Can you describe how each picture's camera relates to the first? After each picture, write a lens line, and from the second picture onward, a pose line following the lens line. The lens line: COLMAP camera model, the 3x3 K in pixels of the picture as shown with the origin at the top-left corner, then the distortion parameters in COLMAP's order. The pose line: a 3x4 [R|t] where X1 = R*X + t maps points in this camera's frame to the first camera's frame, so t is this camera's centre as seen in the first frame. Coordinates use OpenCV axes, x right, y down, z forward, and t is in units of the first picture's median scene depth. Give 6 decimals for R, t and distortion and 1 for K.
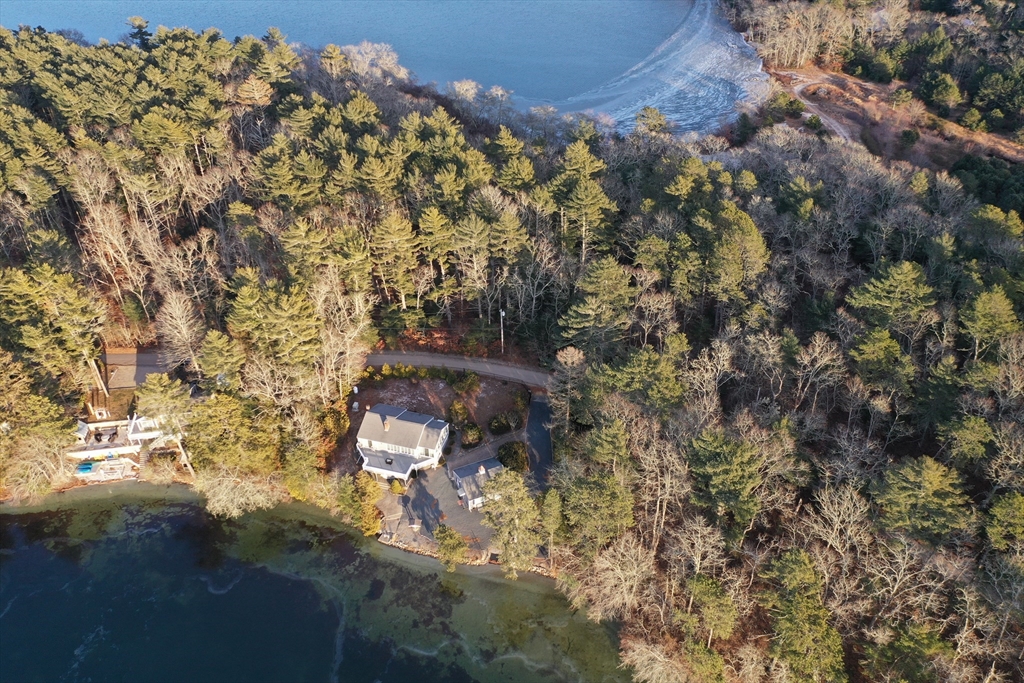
lens RADIAL K [[804.3, 0, 508.6], [0, 804.3, 340.6], [0, 0, 1]] dist [-0.014277, -0.001153]
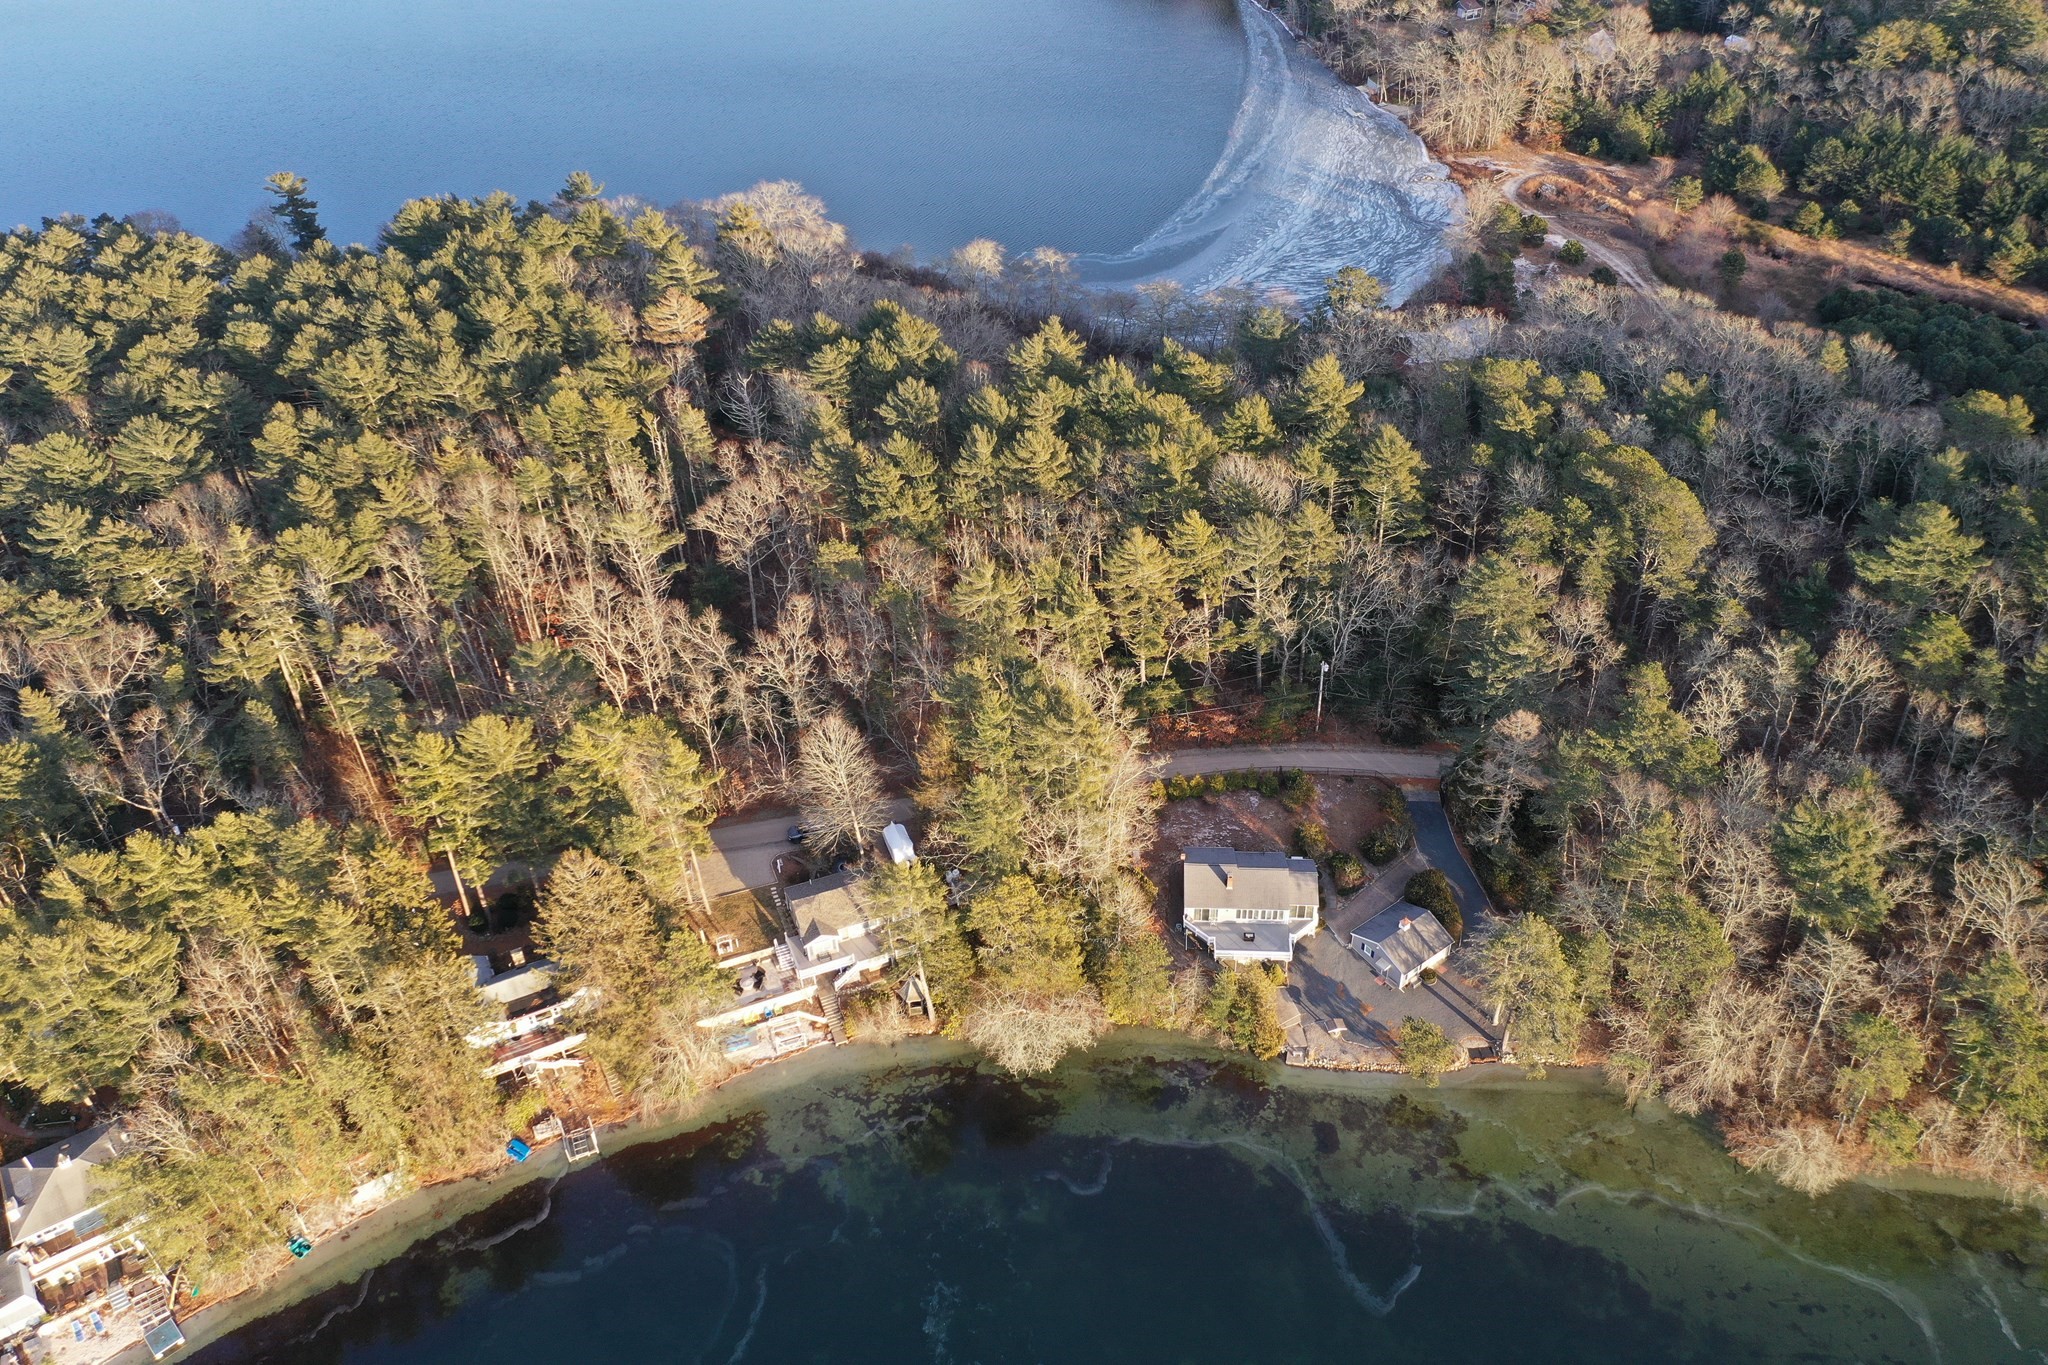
lens RADIAL K [[1608.5, 0, 1017.2], [0, 1608.5, 680.8], [0, 0, 1]] dist [-0.014277, -0.001153]
pose [[0.975215, -0.147875, 0.164589, -0.434256], [0.144912, 0.988992, 0.029933, -0.093471], [-0.167203, -0.005340, 0.985908, -0.161441]]
